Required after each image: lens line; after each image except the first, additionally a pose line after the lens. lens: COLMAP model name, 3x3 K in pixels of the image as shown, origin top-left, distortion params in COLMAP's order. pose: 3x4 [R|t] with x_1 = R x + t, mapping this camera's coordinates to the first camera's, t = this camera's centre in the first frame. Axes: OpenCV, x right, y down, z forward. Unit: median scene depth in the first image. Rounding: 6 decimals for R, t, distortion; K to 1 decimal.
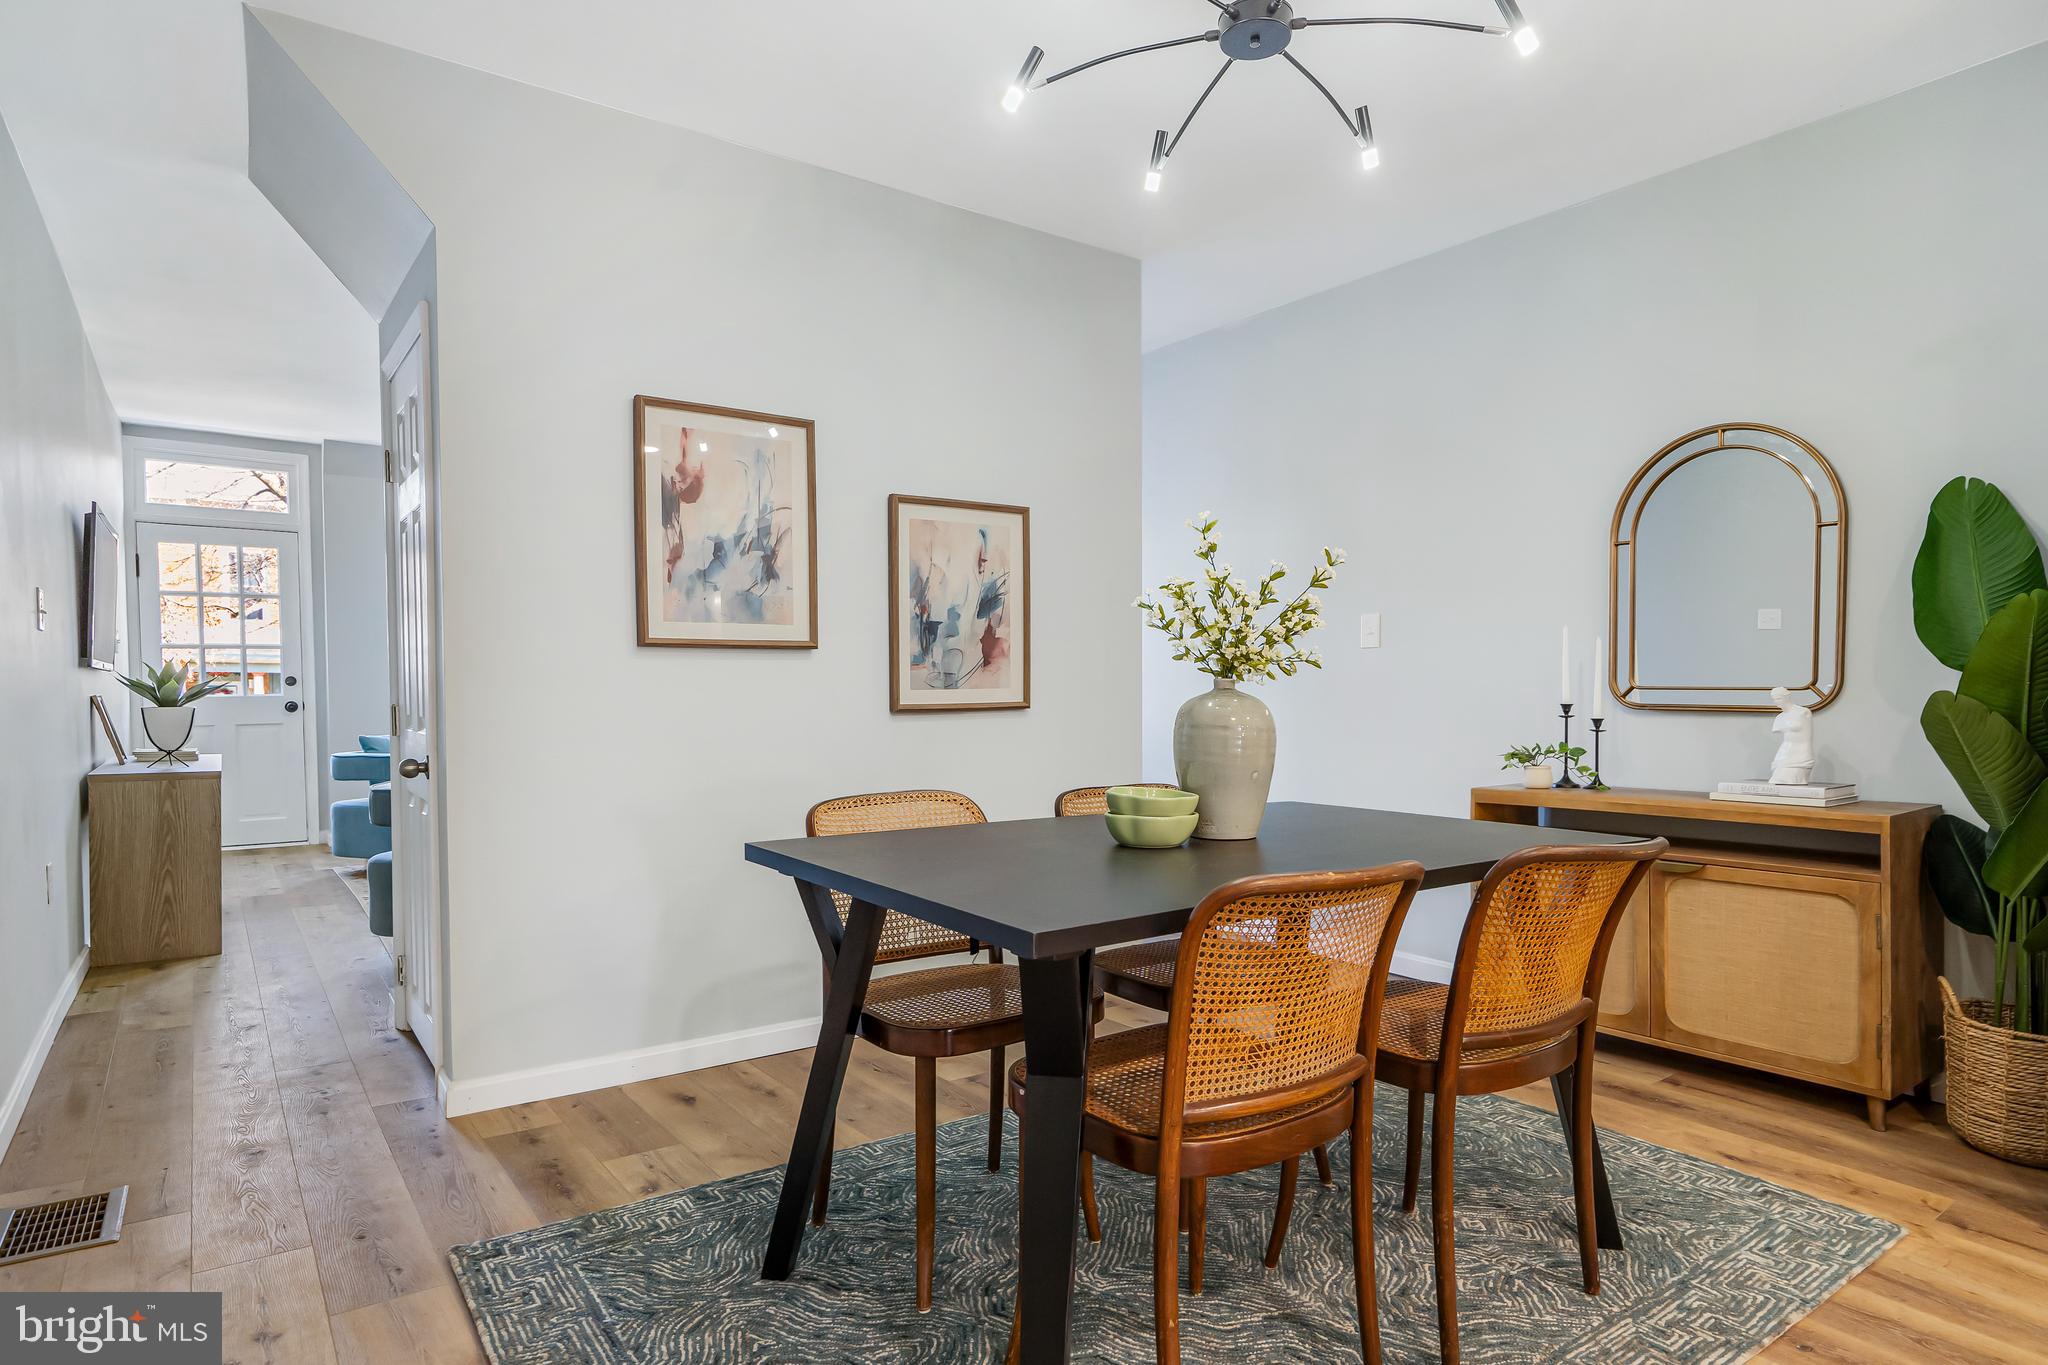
lens RADIAL K [[1142.5, 0, 1031.7], [0, 1142.5, 700.4], [0, 0, 1]] dist [-0.005129, 0.000539]
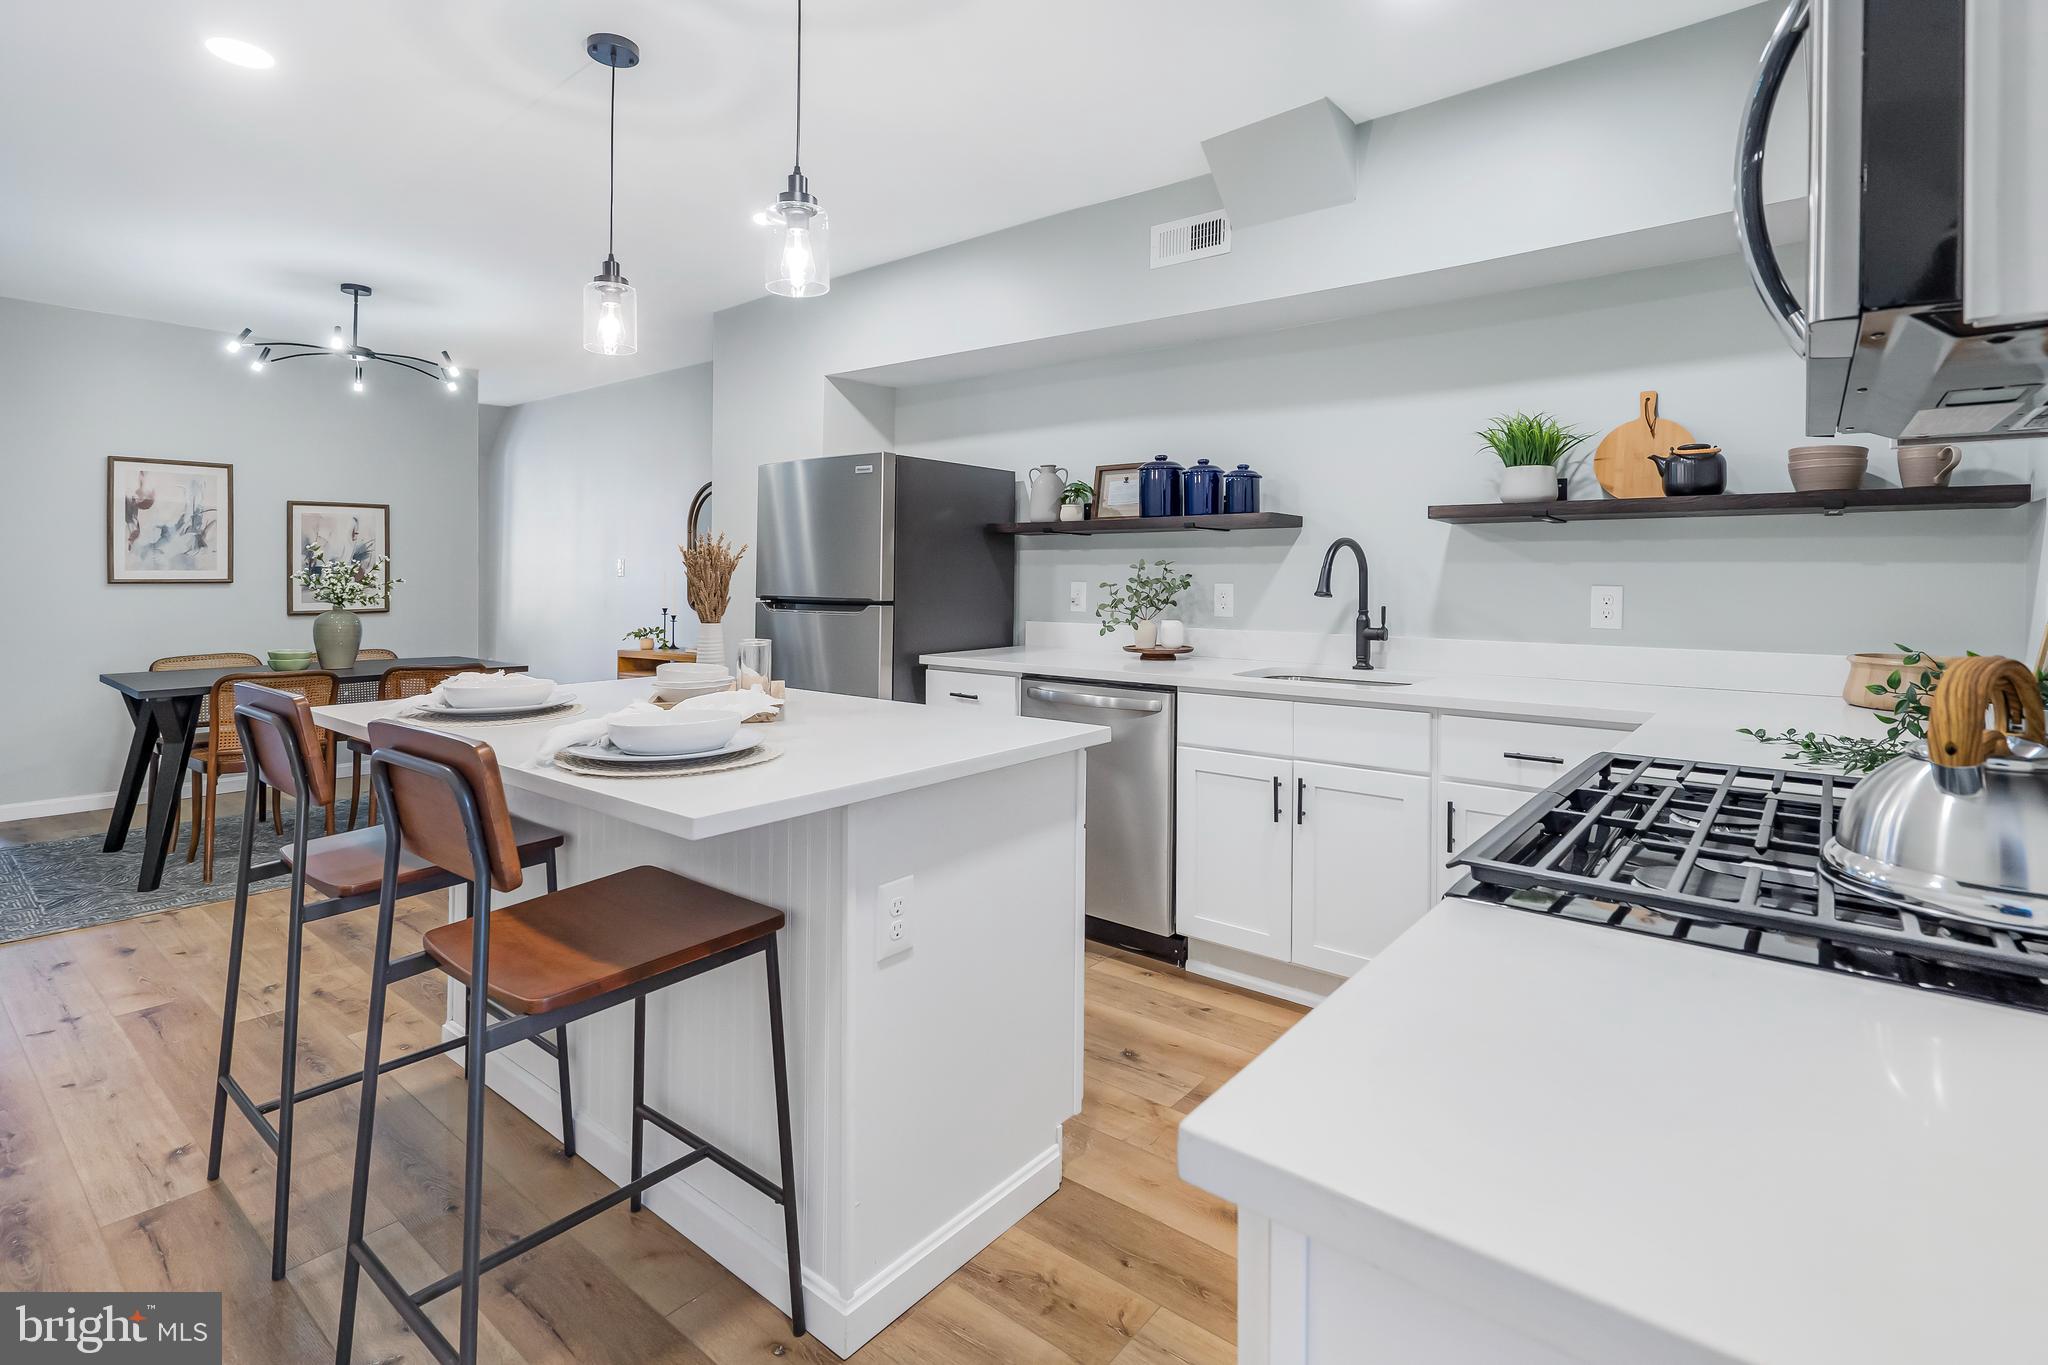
lens RADIAL K [[969.2, 0, 1055.7], [0, 969.2, 567.5], [0, 0, 1]] dist [-0.005726, -0.002067]
pose [[0.960290, 0.005429, 0.278951, 0.690418], [-0.000319, 0.999831, -0.018362, -0.041442], [-0.279003, 0.017544, 0.960130, -0.947211]]
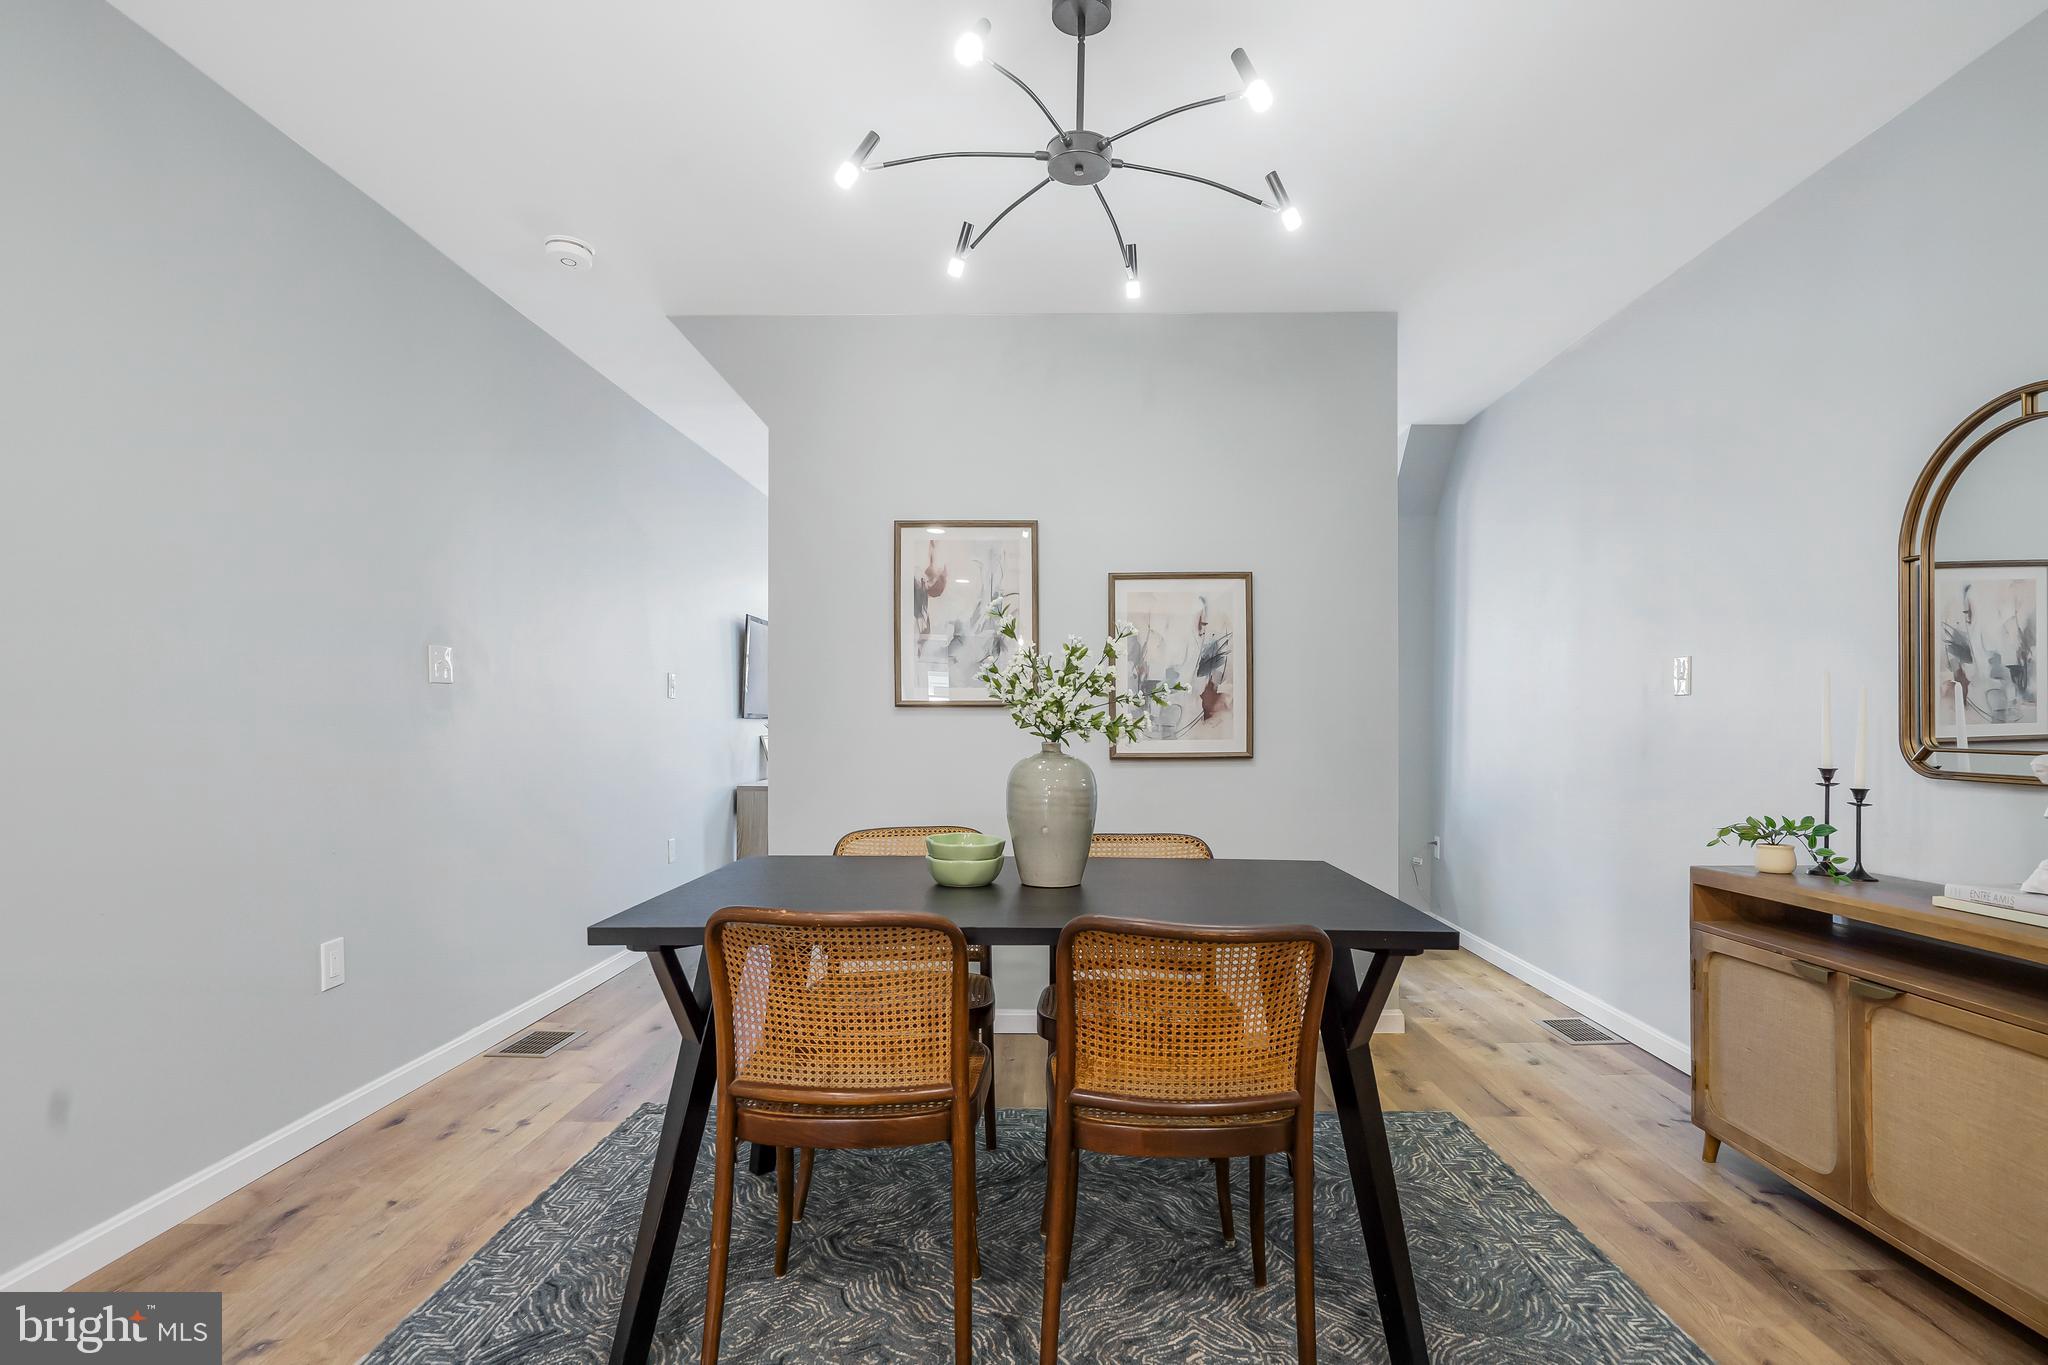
lens RADIAL K [[1041.2, 0, 1045.3], [0, 1041.2, 715.3], [0, 0, 1]] dist [-0.009858, -0.001181]
pose [[0.803450, -0.001651, -0.595370, 0.480663], [-0.009145, 0.999844, -0.015113, -0.019020], [0.595303, 0.017587, 0.803309, 0.110865]]
